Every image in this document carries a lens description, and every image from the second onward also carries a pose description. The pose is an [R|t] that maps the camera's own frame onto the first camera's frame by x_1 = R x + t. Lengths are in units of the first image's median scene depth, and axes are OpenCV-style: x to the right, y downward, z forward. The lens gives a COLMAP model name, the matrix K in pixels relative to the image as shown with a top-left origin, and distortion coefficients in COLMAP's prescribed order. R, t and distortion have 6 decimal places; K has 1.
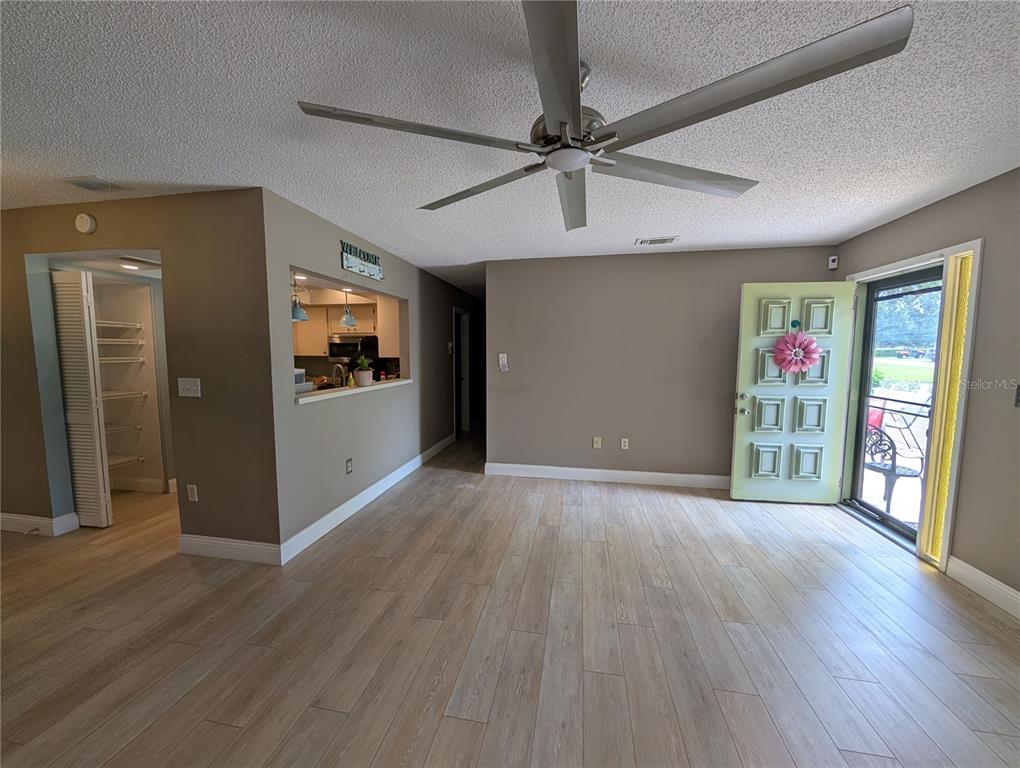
lens RADIAL K [[388.0, 0, 510.1], [0, 388.0, 384.2], [0, 0, 1]] dist [-0.002300, -0.000209]
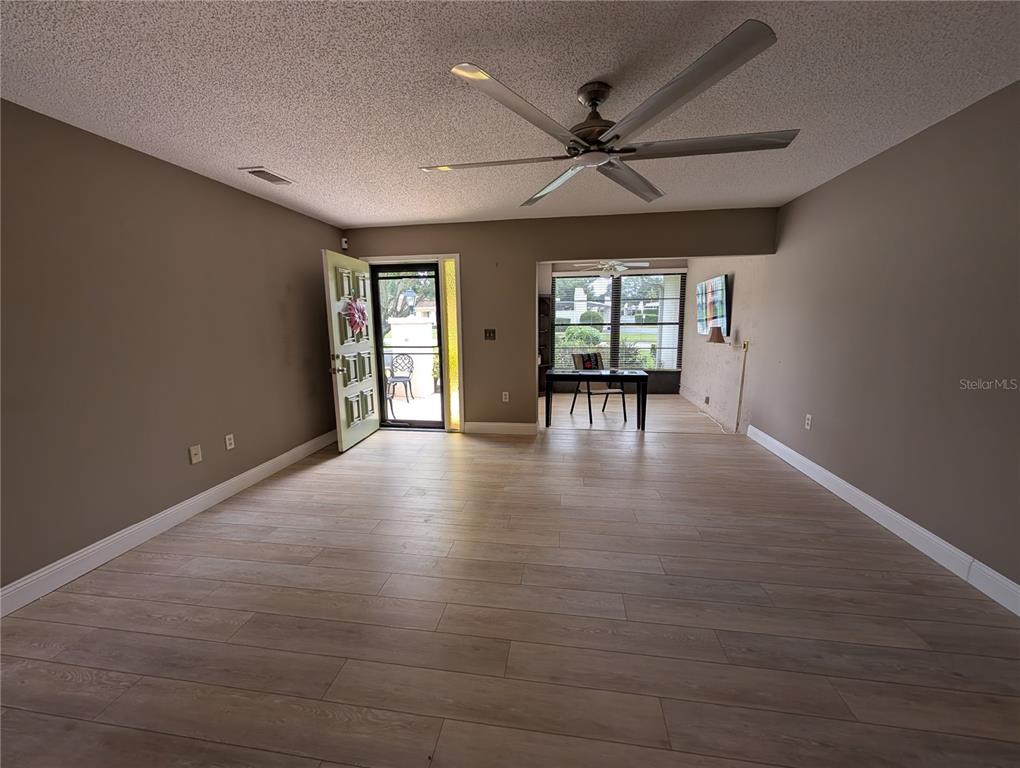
lens RADIAL K [[388.0, 0, 511.2], [0, 388.0, 383.6], [0, 0, 1]] dist [-0.002300, -0.000209]
pose [[-0.035111, -0.167820, 0.985192, -0.471267], [0.098835, 0.980384, 0.170523, -0.030165], [-0.994484, 0.103359, -0.017835, 0.512475]]
